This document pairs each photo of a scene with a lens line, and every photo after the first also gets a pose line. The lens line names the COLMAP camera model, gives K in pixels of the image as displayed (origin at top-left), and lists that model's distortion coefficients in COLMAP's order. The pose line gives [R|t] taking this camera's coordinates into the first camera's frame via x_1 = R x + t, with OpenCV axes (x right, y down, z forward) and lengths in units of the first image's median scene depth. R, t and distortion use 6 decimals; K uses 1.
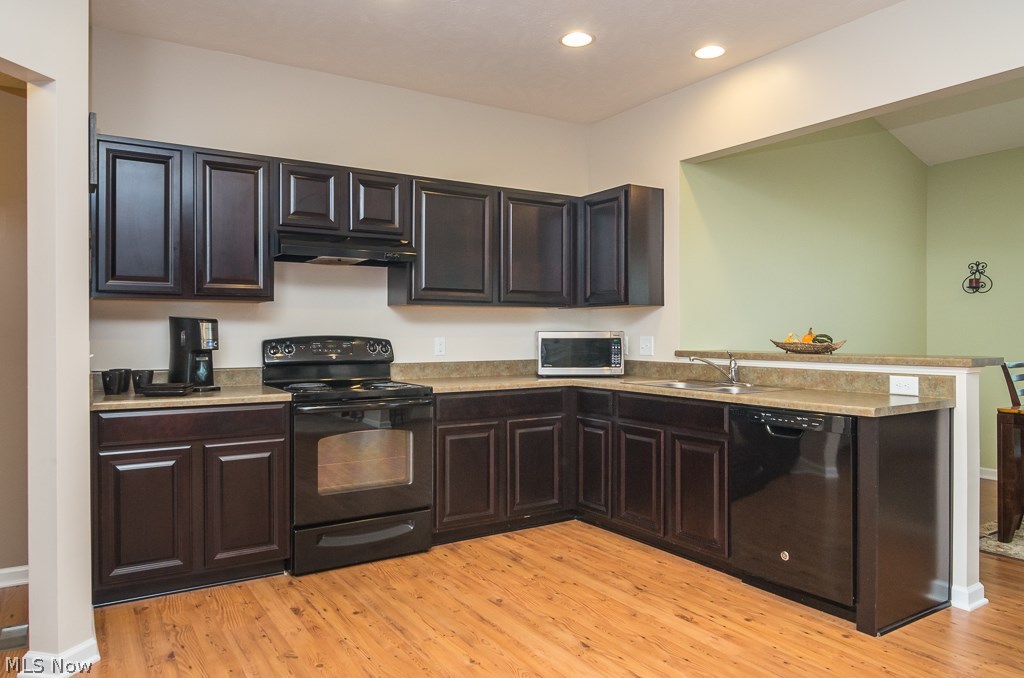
lens RADIAL K [[690.9, 0, 506.3], [0, 690.9, 336.4], [0, 0, 1]] dist [0.005097, -0.006603]
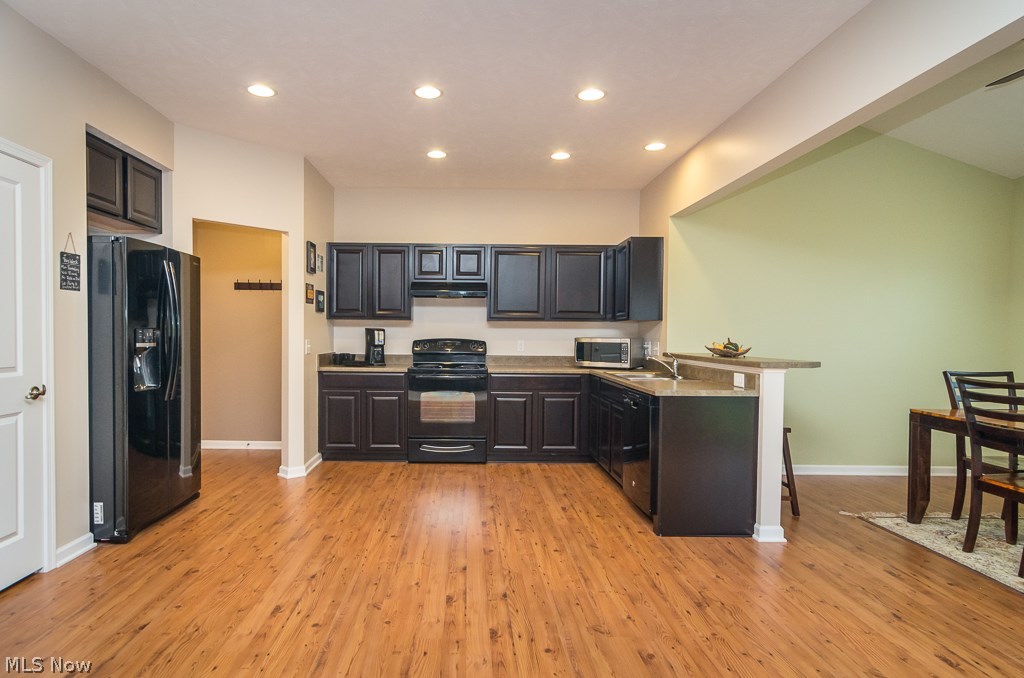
lens RADIAL K [[563.6, 0, 462.1], [0, 563.6, 350.7], [0, 0, 1]] dist [-0.000578, 0.001363]
pose [[0.843457, 0.026121, -0.536561, 0.606368], [-0.013101, 0.999520, 0.028063, -0.011620], [0.537037, -0.016641, 0.843395, -0.226637]]
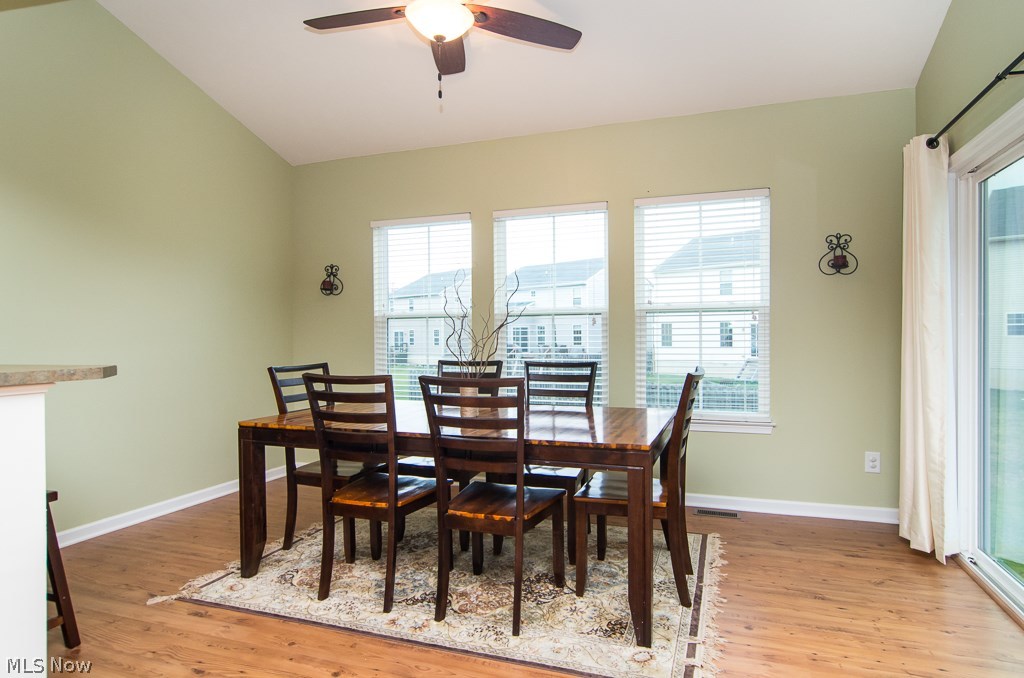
lens RADIAL K [[563.6, 0, 533.7], [0, 563.6, 342.3], [0, 0, 1]] dist [-0.000578, 0.001363]
pose [[0.769156, -0.013929, 0.638909, 0.572218], [0.011642, 0.999902, 0.007784, 0.005383], [-0.638955, 0.001451, 0.769243, 0.257473]]
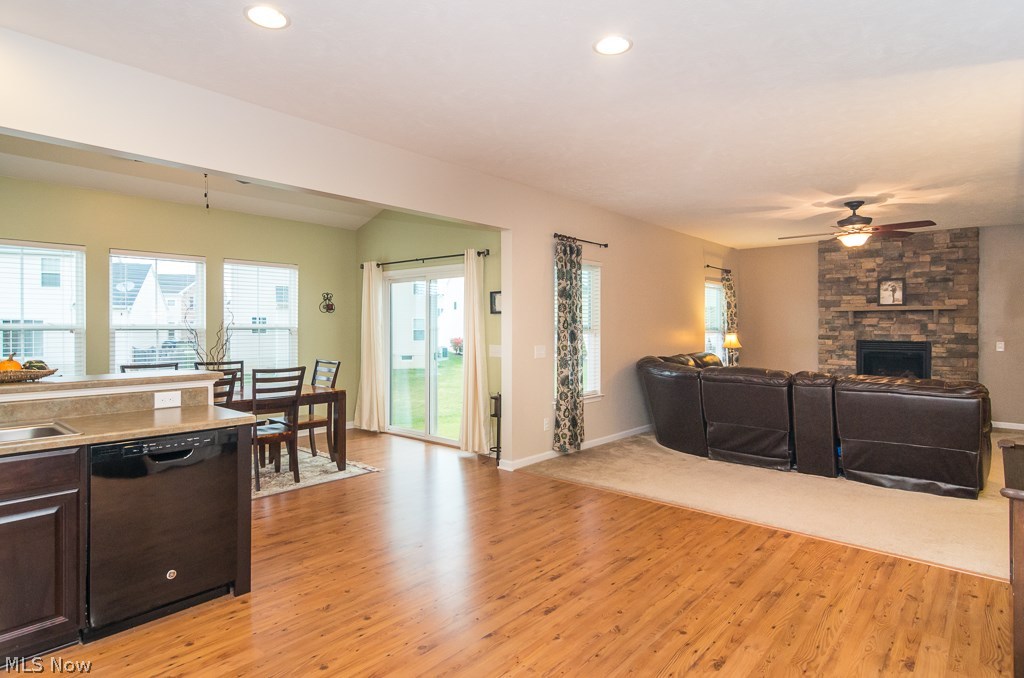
lens RADIAL K [[563.6, 0, 512.2], [0, 563.6, 328.7], [0, 0, 1]] dist [-0.000578, 0.001363]
pose [[-0.287499, -0.002610, 0.957777, -0.451561], [0.004873, 0.999979, 0.004187, -0.044903], [-0.957769, 0.005871, -0.287480, 0.603506]]
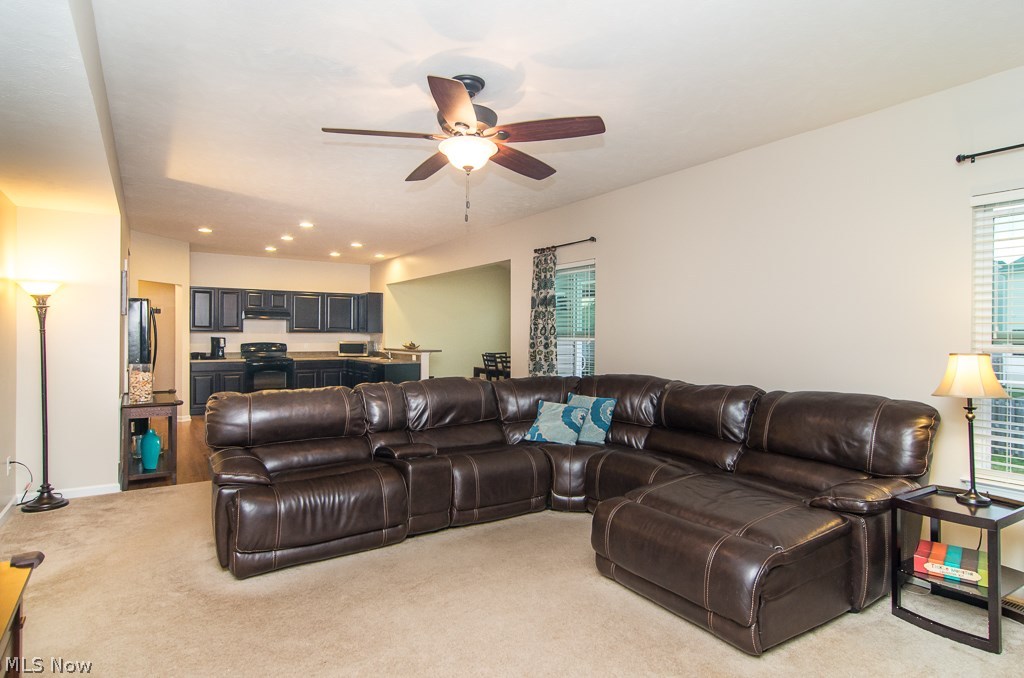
lens RADIAL K [[563.6, 0, 524.5], [0, 563.6, 340.8], [0, 0, 1]] dist [-0.000578, 0.001363]
pose [[0.999104, 0.005237, 0.041993, 0.883158], [-0.005502, 0.999966, 0.006190, -0.033777], [-0.041959, -0.006415, 0.999099, -1.726470]]
